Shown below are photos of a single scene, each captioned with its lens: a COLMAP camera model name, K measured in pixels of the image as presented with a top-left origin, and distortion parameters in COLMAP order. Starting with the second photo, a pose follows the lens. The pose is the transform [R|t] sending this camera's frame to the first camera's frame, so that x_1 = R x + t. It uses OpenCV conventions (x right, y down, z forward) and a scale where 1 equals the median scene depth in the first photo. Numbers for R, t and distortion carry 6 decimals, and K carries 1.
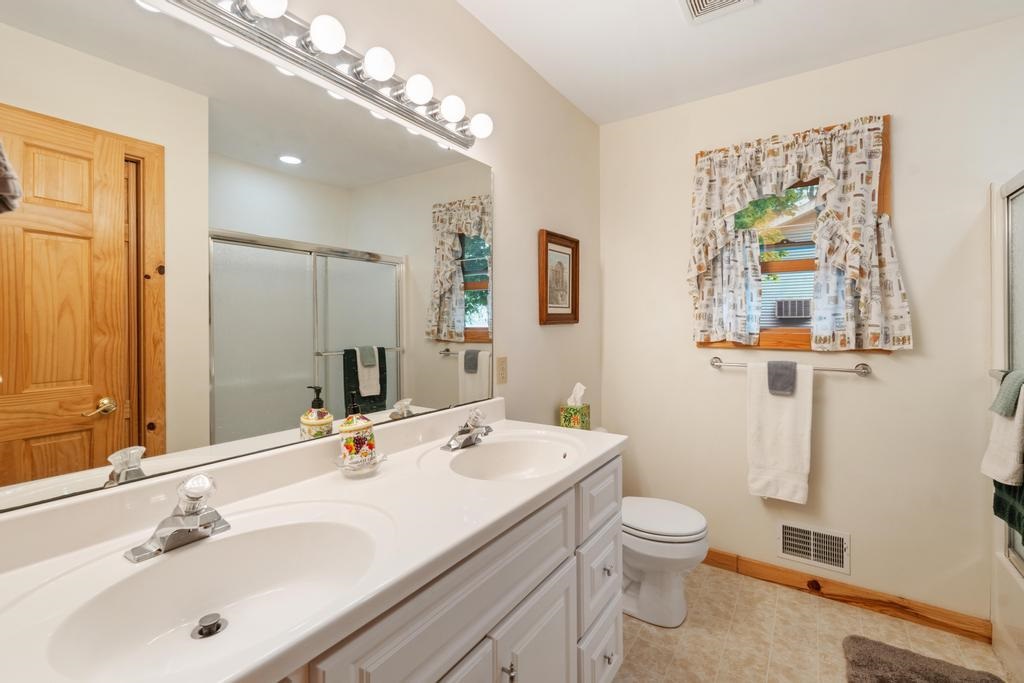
lens RADIAL K [[454.0, 0, 511.3], [0, 454.0, 318.4], [0, 0, 1]] dist [-0.001602, -0.000027]
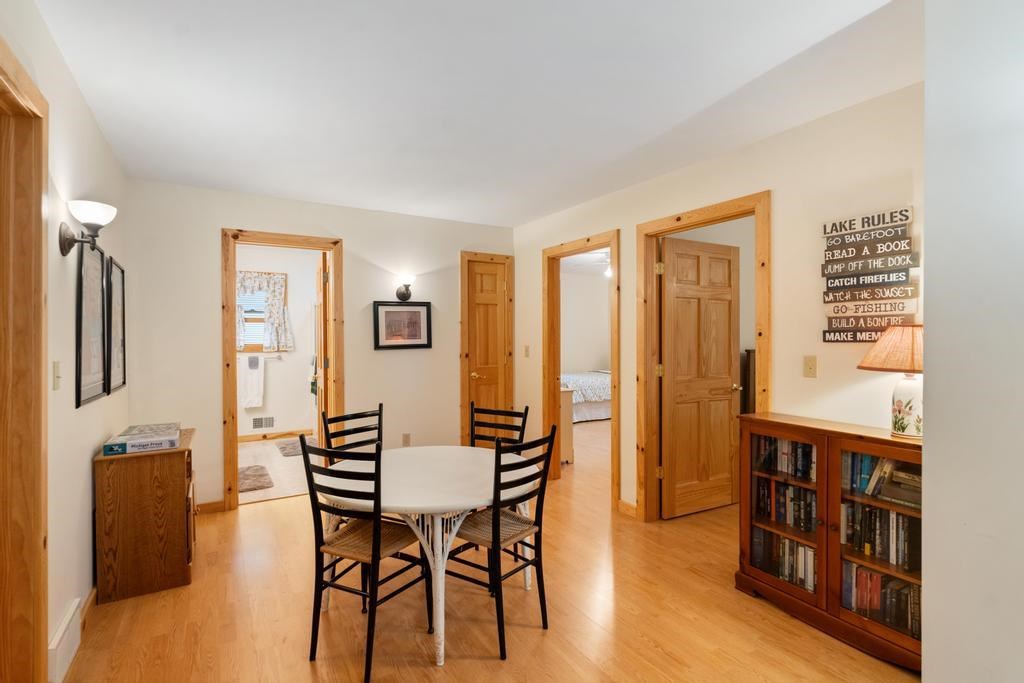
lens RADIAL K [[491.1, 0, 510.4], [0, 491.1, 337.4], [0, 0, 1]] dist [-0.002179, -0.000068]
pose [[0.421142, 0.001787, 0.906993, -1.544548], [0.003881, 0.999985, -0.003773, -0.000818], [-0.906987, 0.005108, 0.421129, -1.773243]]
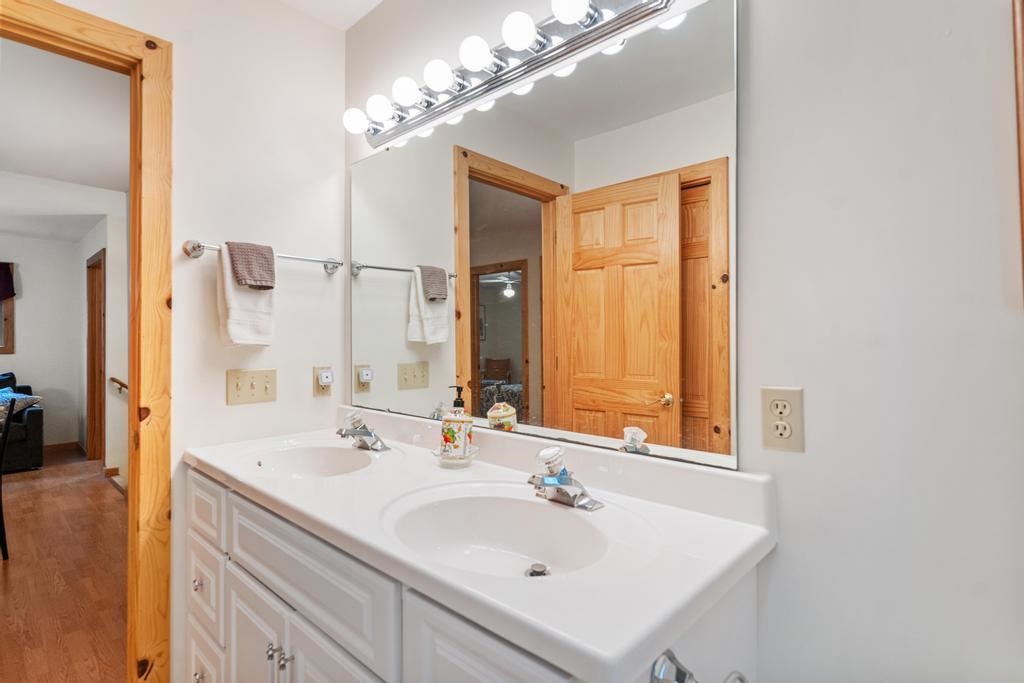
lens RADIAL K [[507.3, 0, 512.0], [0, 507.3, 341.5], [0, 0, 1]] dist [0.001748, 0.000117]
pose [[-0.160380, -0.001360, -0.987054, 0.363489], [0.003608, 0.999992, -0.001964, 0.029608], [0.987049, -0.003876, -0.160374, 0.600675]]
